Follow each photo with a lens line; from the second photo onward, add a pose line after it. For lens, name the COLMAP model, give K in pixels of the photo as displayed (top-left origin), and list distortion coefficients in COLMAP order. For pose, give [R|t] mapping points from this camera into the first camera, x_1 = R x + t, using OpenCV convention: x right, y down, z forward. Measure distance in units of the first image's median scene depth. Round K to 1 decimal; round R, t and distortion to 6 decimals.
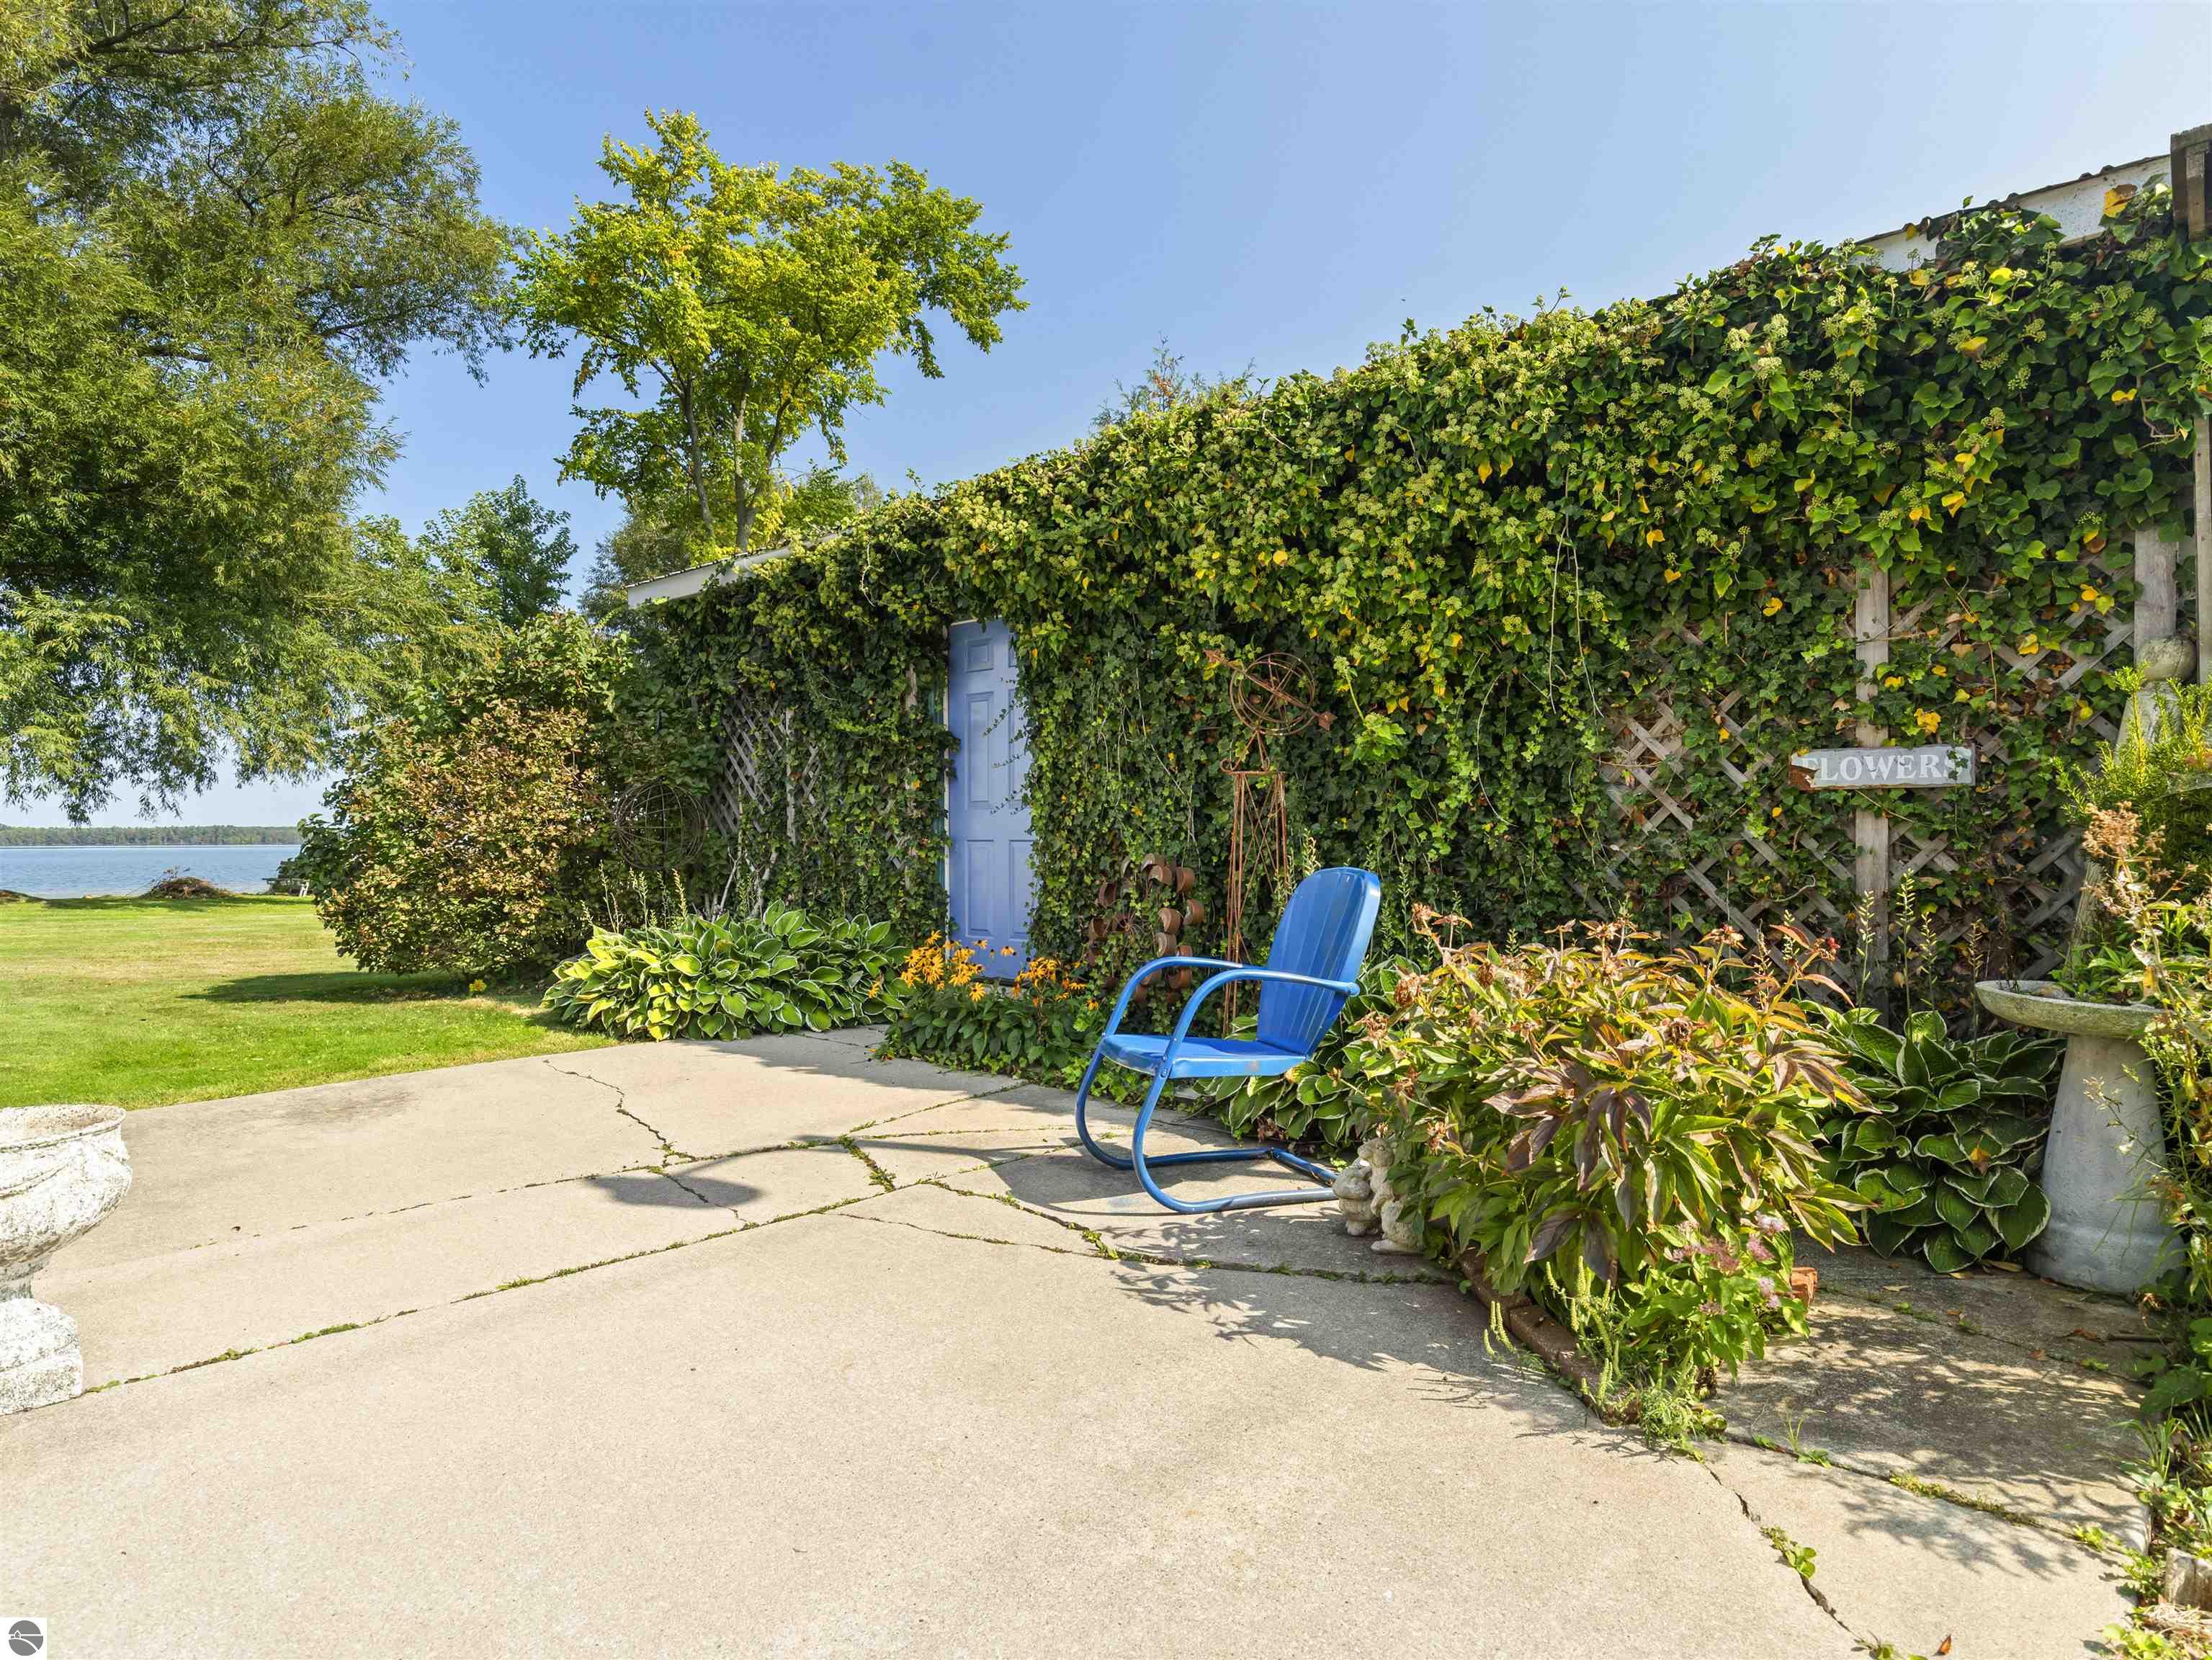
lens RADIAL K [[1272.6, 0, 1106.3], [0, 1272.6, 842.0], [0, 0, 1]] dist [-0.002794, 0.000410]
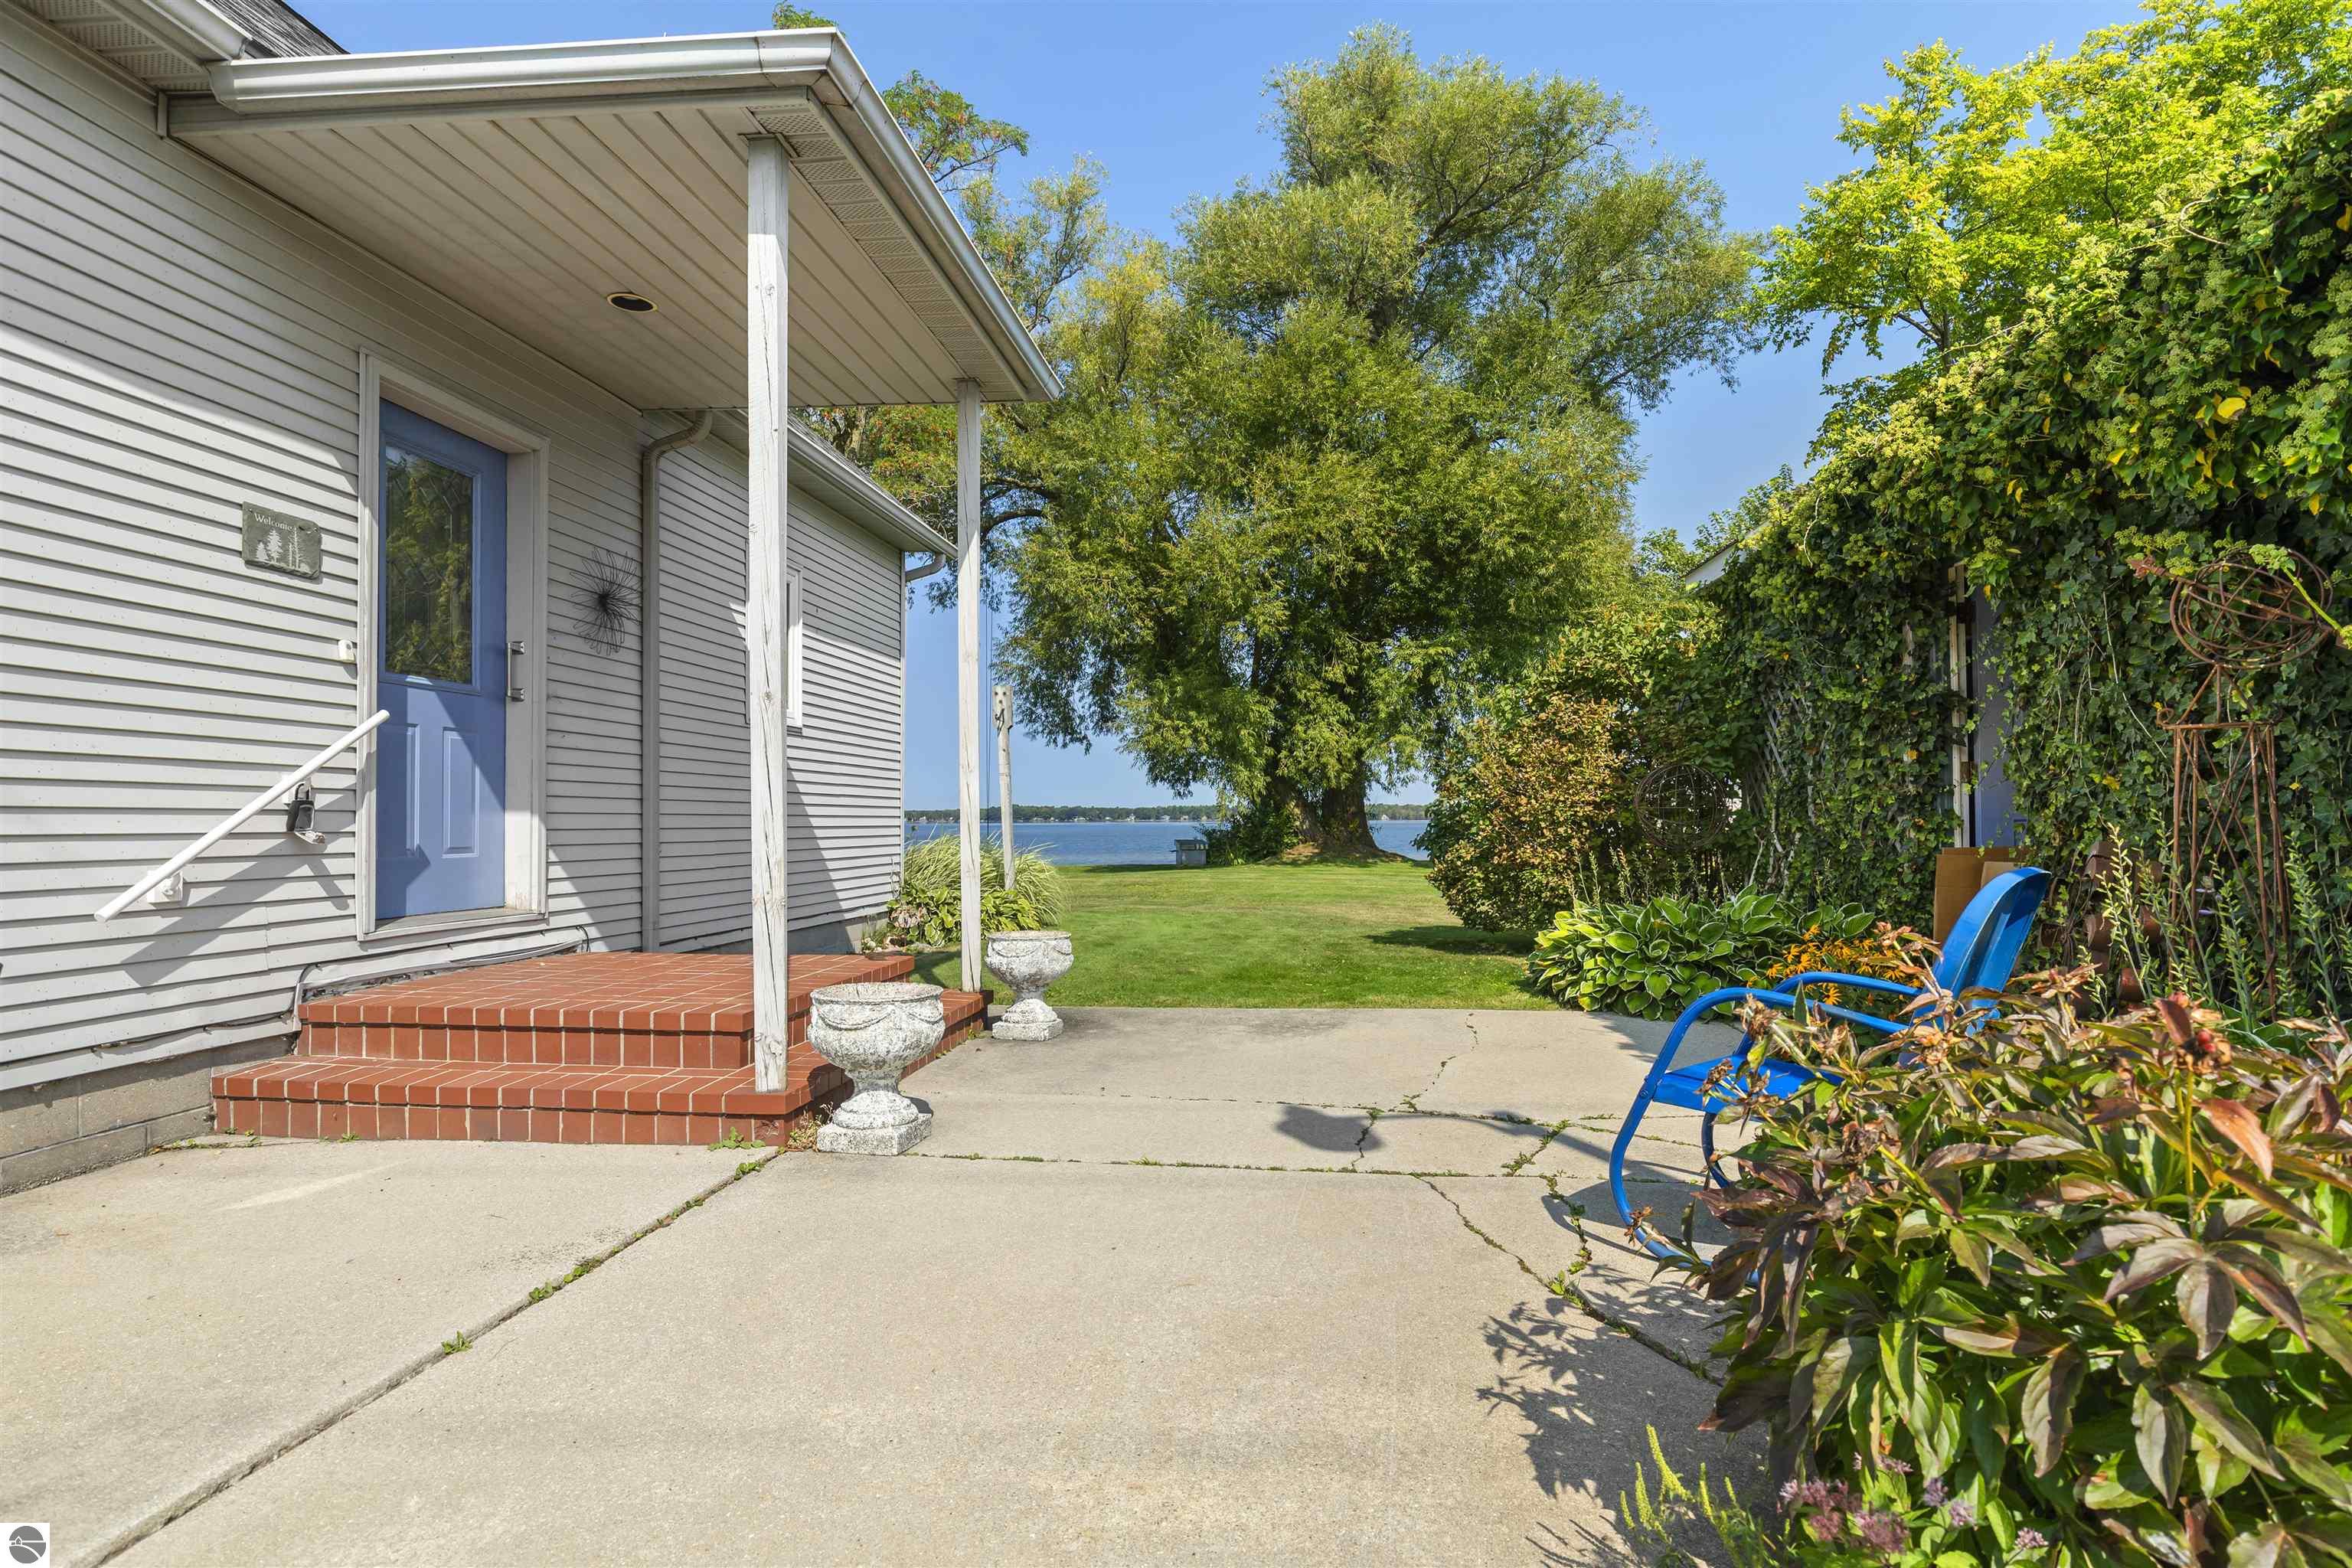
lens RADIAL K [[1222.9, 0, 1195.6], [0, 1222.9, 786.8], [0, 0, 1]] dist [-0.003279, -0.001055]
pose [[0.567079, -0.020392, -0.823411, 0.121138], [0.000769, 0.999706, -0.024229, -0.002194], [0.823663, 0.013107, 0.566928, 0.061561]]
